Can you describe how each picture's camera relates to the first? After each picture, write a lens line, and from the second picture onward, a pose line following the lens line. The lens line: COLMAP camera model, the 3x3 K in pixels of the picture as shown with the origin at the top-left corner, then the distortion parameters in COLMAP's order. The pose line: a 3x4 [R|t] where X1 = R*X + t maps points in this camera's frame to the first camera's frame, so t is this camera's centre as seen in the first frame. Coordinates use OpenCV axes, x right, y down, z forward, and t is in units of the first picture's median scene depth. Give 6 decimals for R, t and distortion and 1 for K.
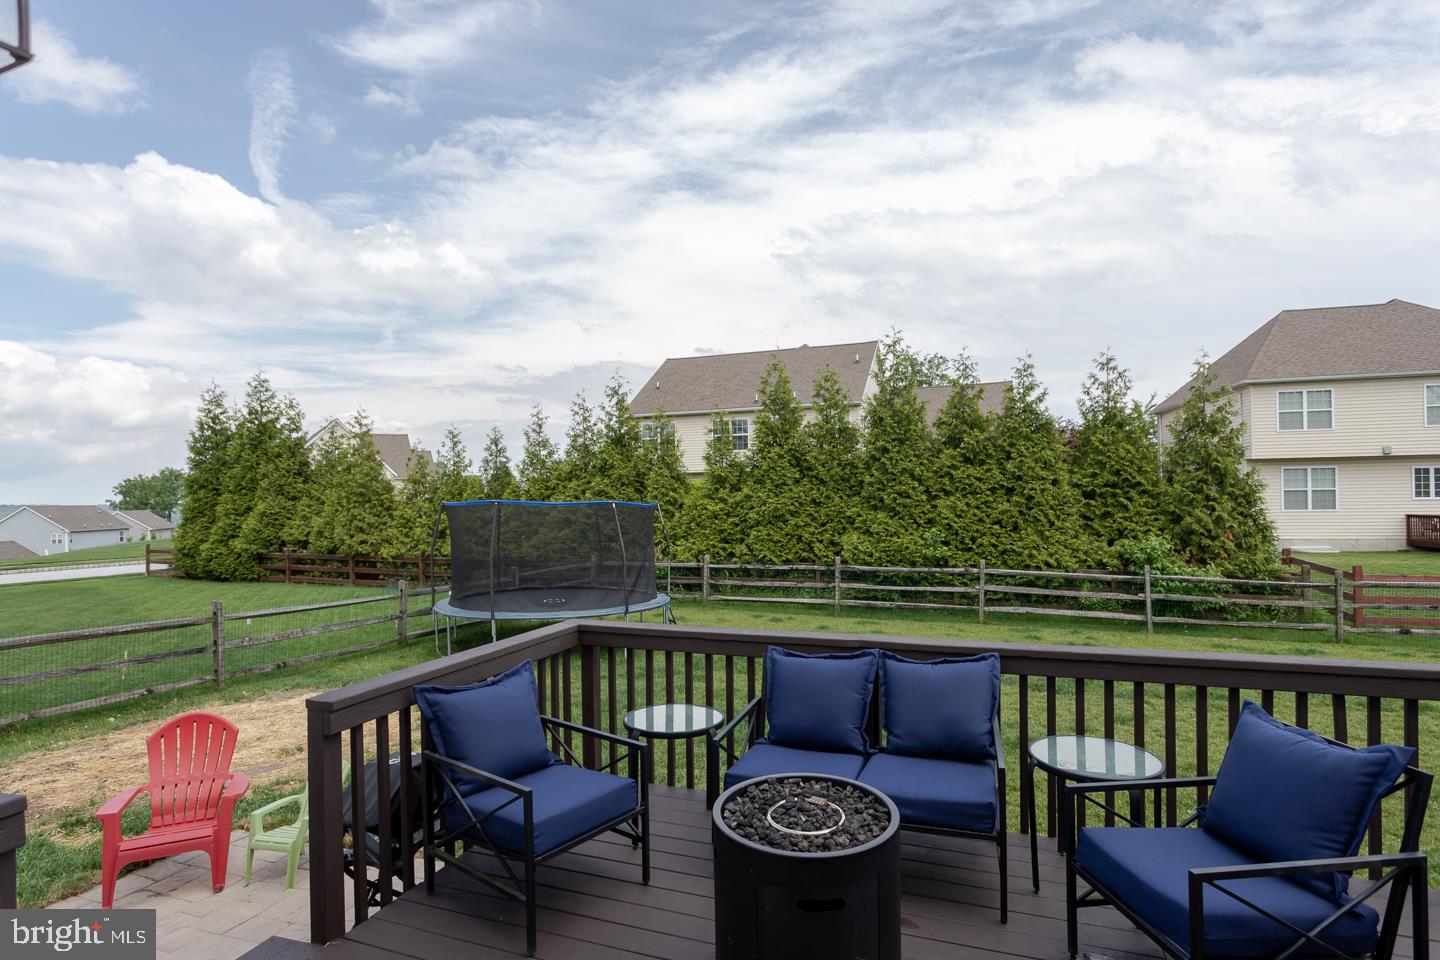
lens RADIAL K [[730.5, 0, 720.4], [0, 730.5, 509.2], [0, 0, 1]] dist [0.013255, 0.001066]
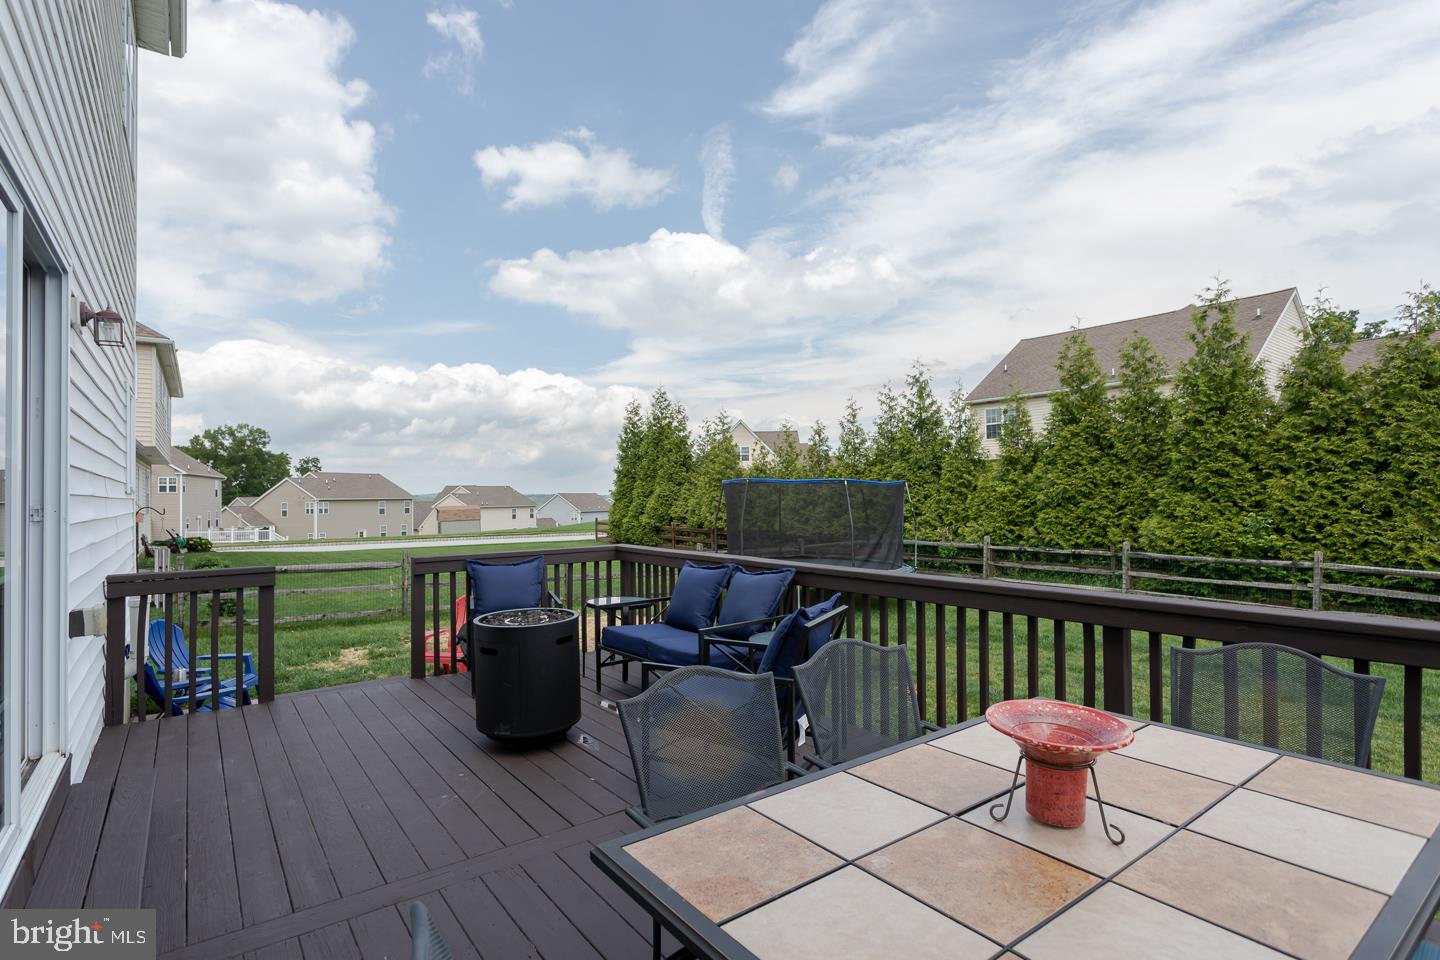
lens RADIAL K [[712.1, 0, 710.1], [0, 712.1, 485.5], [0, 0, 1]] dist [-0.013728, 0.022707]
pose [[0.843170, -0.002518, -0.537641, 0.131452], [-0.008314, 0.999808, -0.017722, 0.009718], [0.537582, 0.019413, 0.842988, -0.014623]]
